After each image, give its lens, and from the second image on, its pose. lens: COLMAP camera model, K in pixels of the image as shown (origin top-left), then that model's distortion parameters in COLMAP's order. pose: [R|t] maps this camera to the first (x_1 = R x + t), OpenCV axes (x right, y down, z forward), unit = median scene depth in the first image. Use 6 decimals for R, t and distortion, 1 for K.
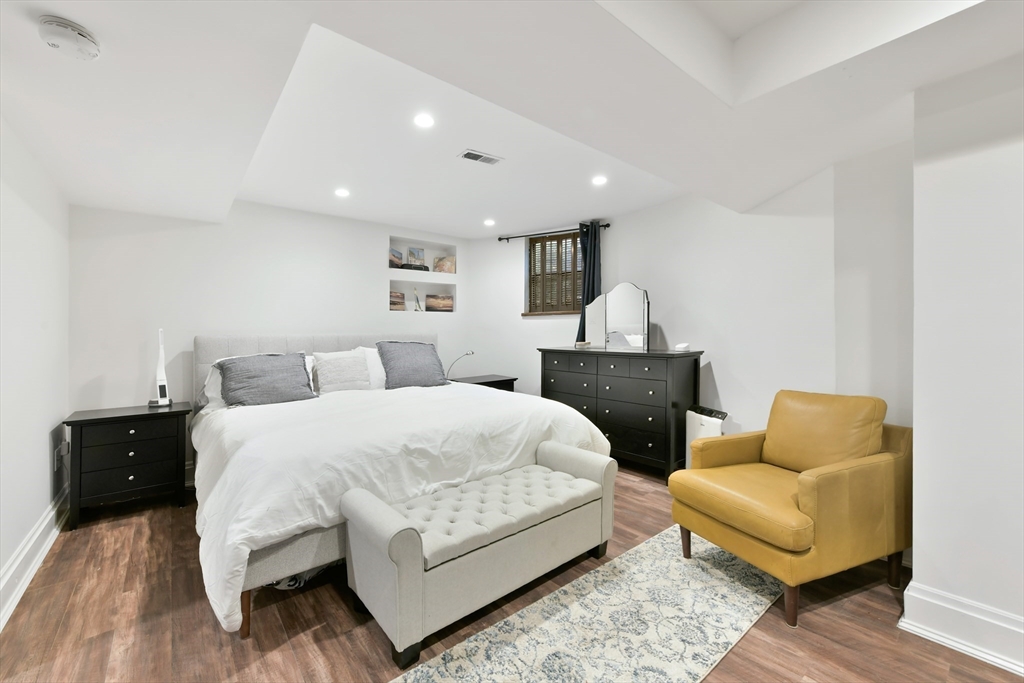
lens RADIAL K [[417.5, 0, 515.6], [0, 417.5, 338.9], [0, 0, 1]] dist [0.002642, -0.000190]
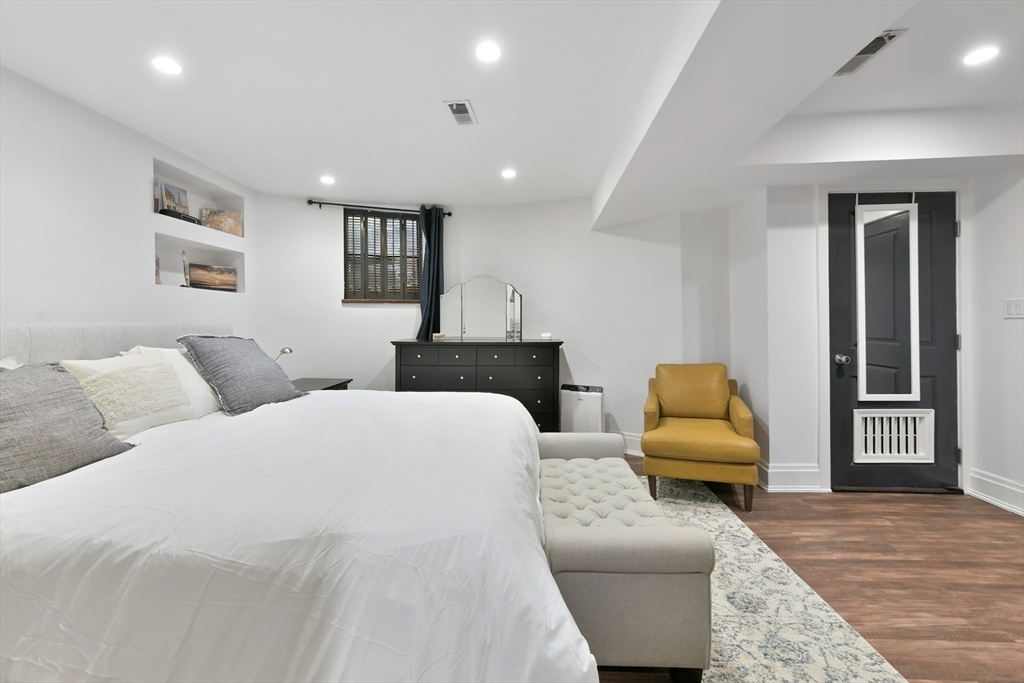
lens RADIAL K [[417.5, 0, 516.0], [0, 417.5, 330.8], [0, 0, 1]] dist [0.002642, -0.000190]
pose [[0.669715, -0.008490, 0.742569, -0.398519], [0.008635, 0.999956, 0.003645, -0.000315], [-0.742568, 0.003971, 0.669759, 0.224380]]
